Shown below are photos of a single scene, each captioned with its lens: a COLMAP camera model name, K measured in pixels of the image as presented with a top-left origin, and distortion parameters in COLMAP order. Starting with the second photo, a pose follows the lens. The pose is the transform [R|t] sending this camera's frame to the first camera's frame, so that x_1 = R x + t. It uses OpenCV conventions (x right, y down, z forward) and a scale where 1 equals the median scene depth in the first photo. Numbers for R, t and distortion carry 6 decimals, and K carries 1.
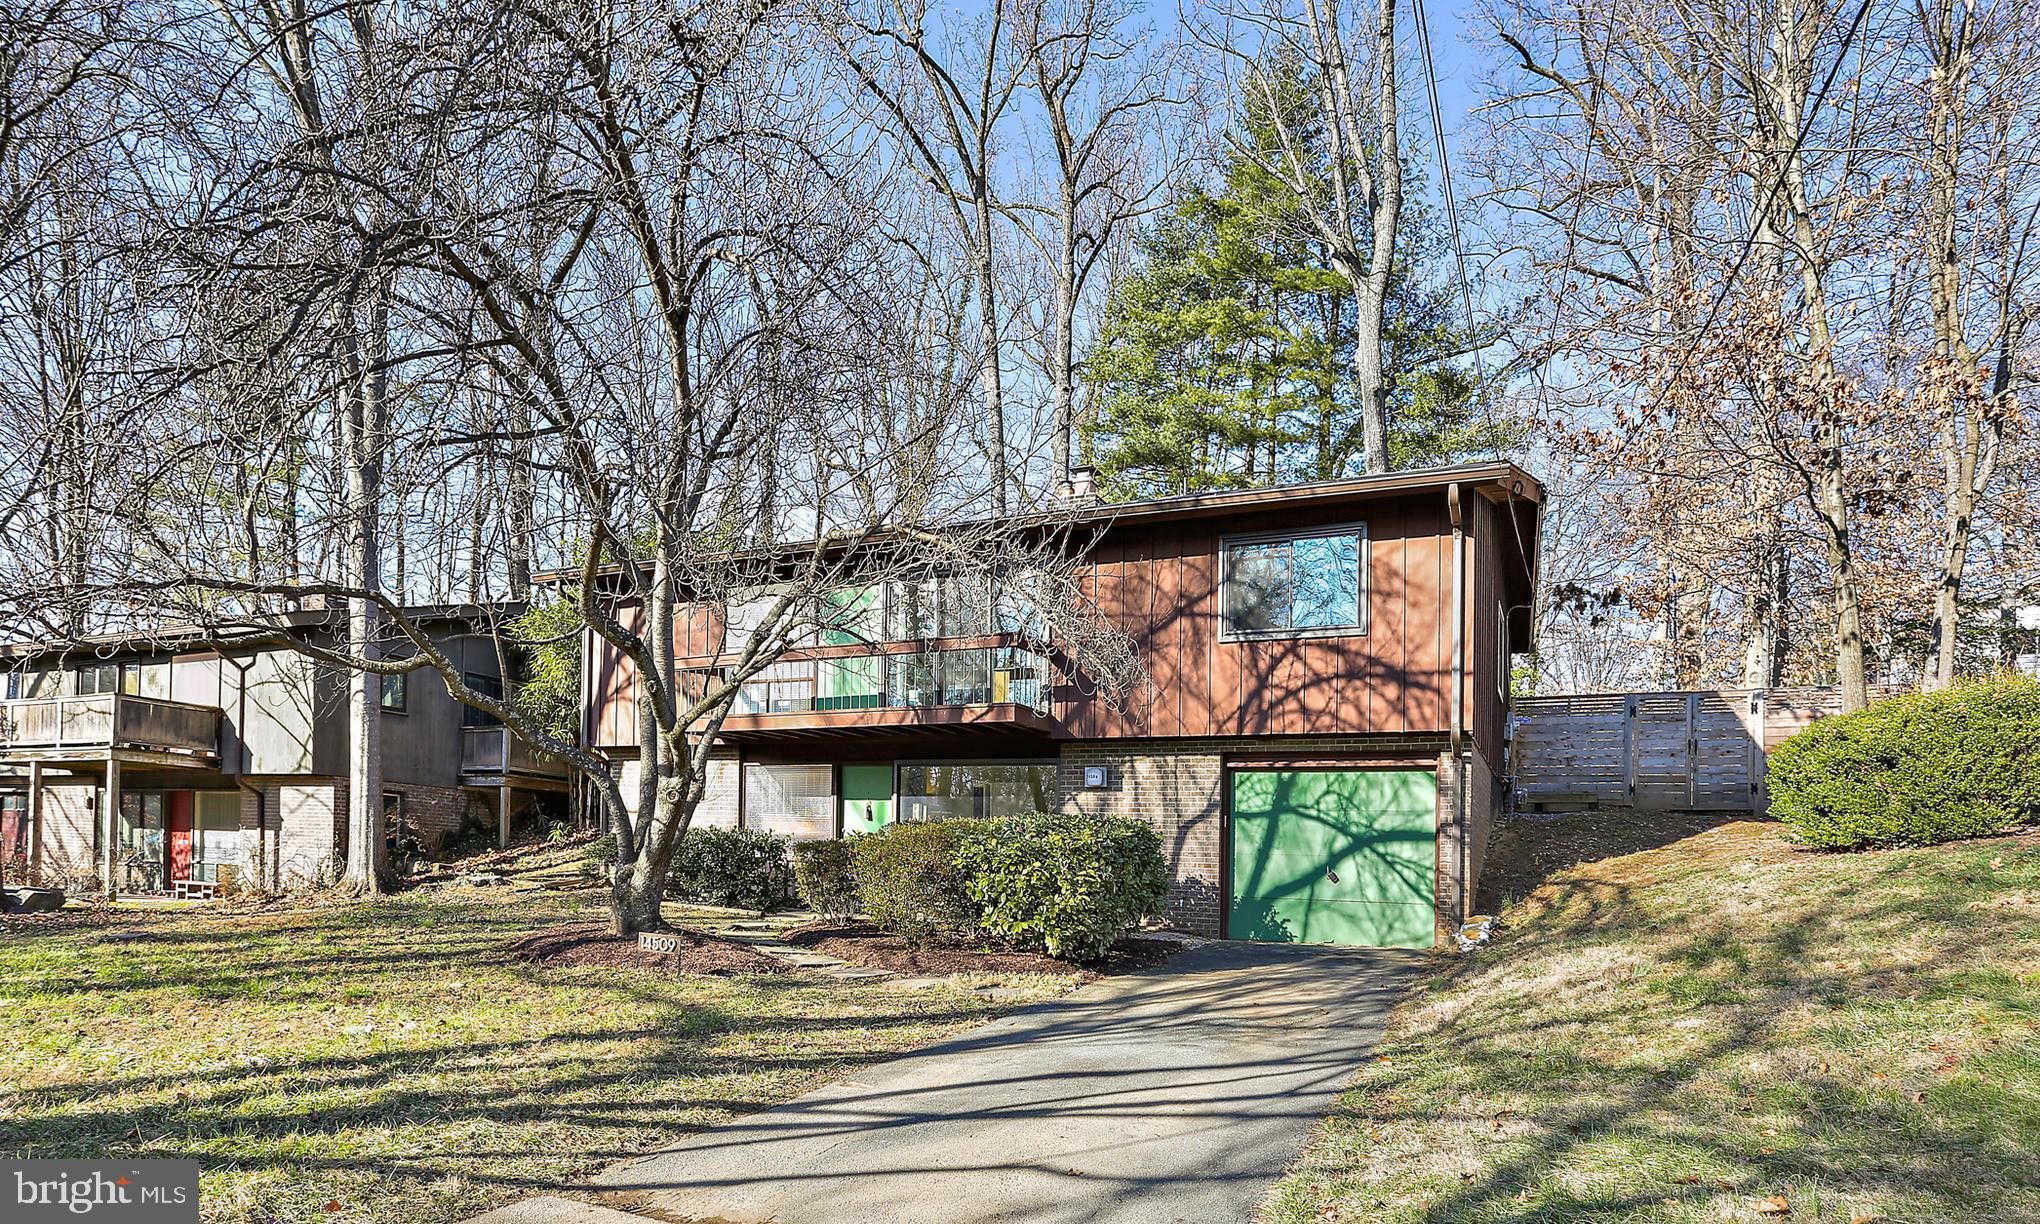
lens RADIAL K [[1246.4, 0, 1021.4], [0, 1246.4, 599.2], [0, 0, 1]] dist [-0.029241, -0.000153]
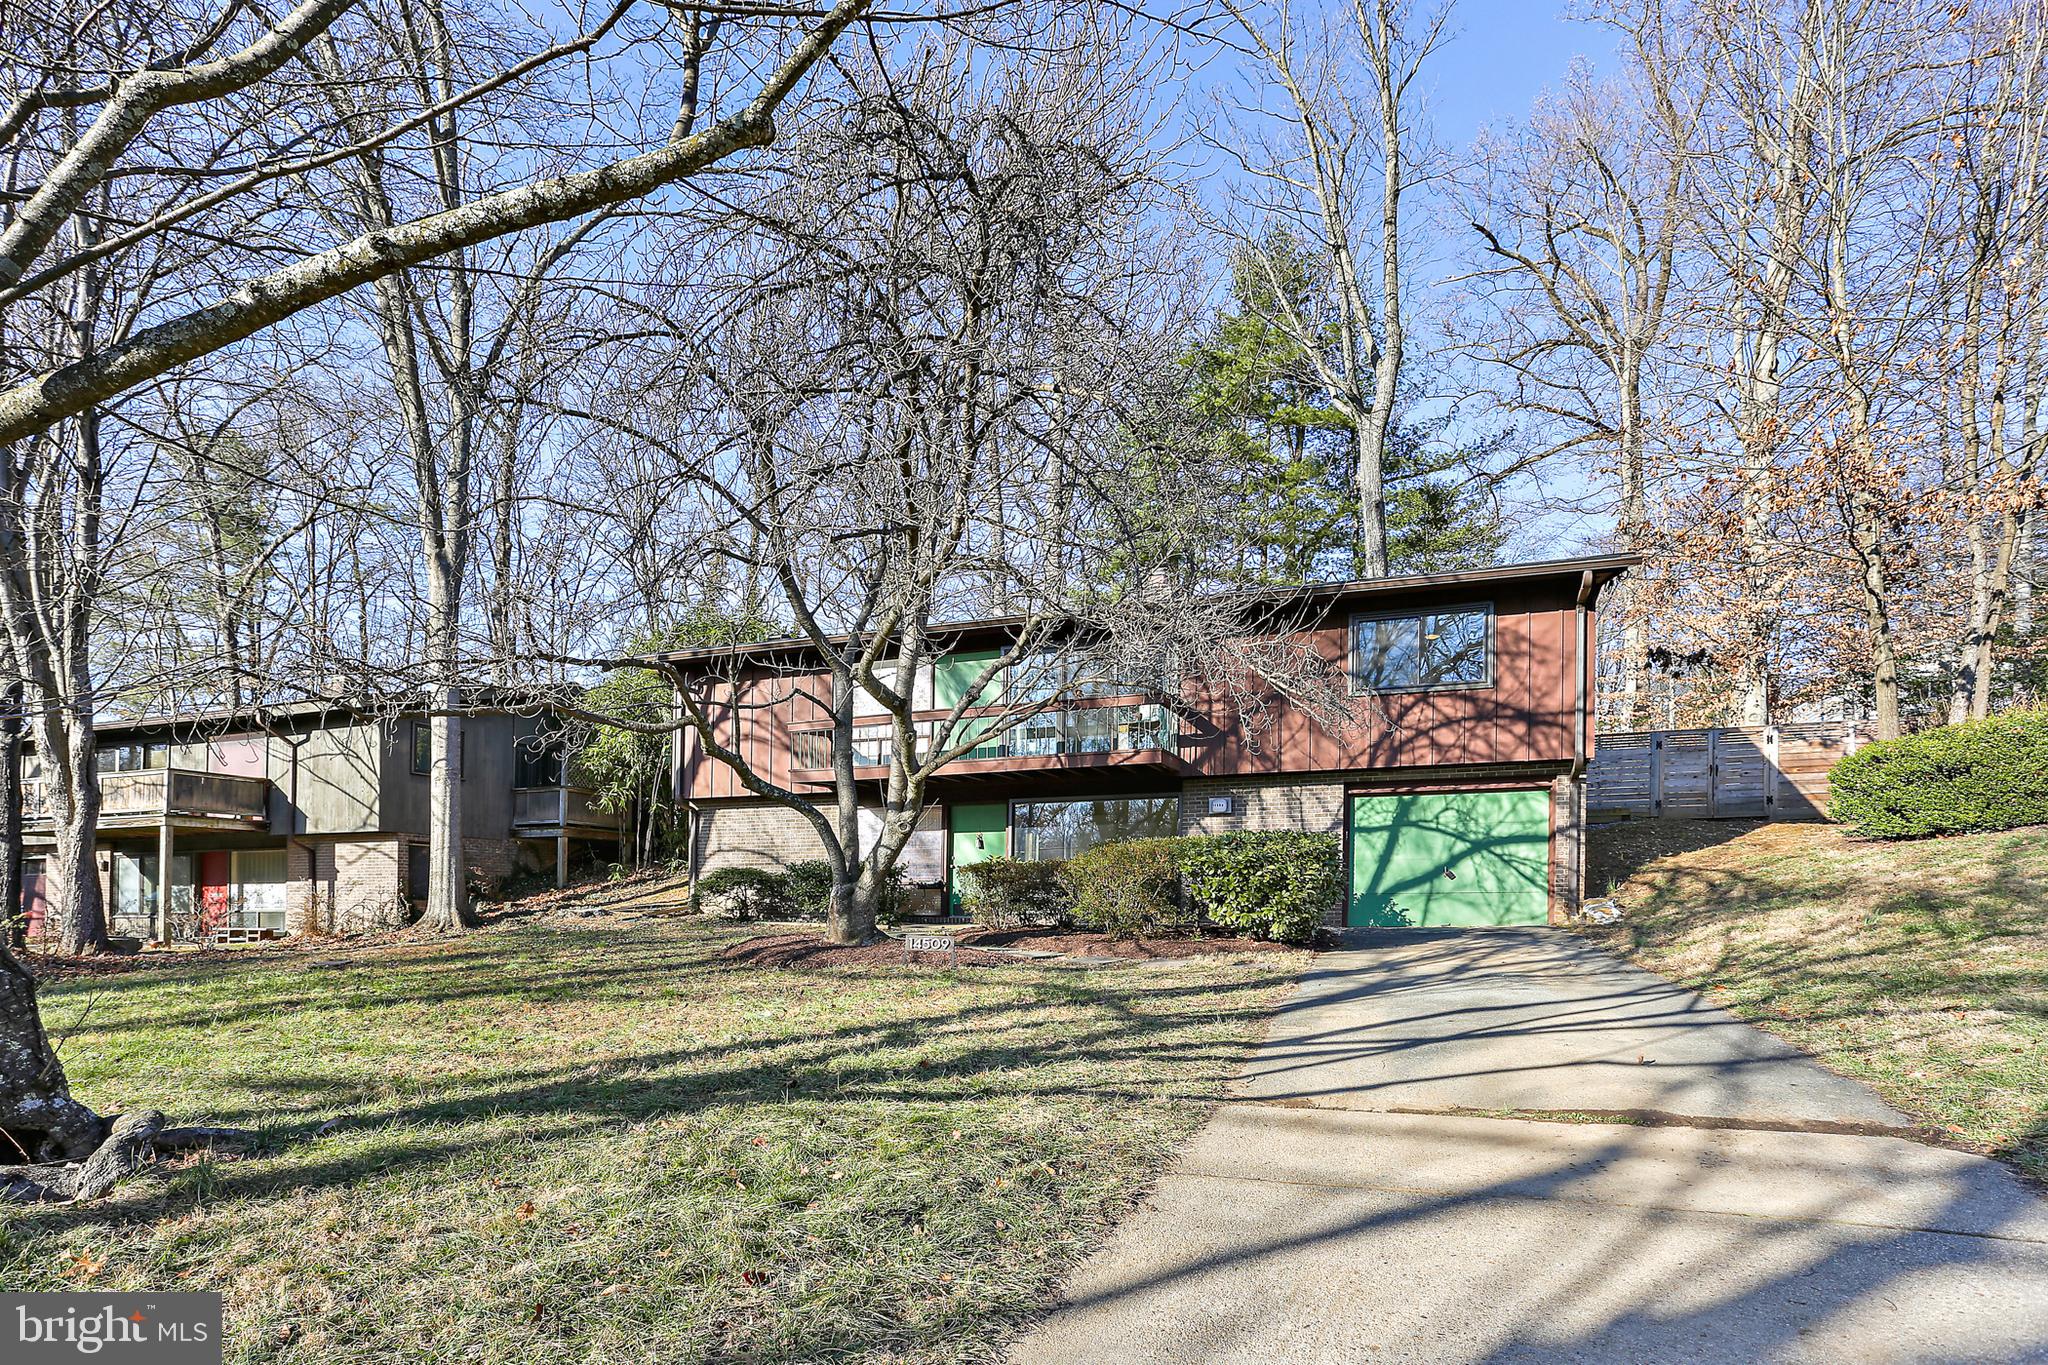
lens RADIAL K [[1010.1, 0, 1020.6], [0, 1010.1, 689.7], [0, 0, 1]] dist [-0.025890, 0.002784]
pose [[0.997224, -0.013071, 0.073310, -0.270043], [0.012179, 0.999846, 0.012605, 0.011855], [-0.073463, -0.011677, 0.997230, -0.012759]]
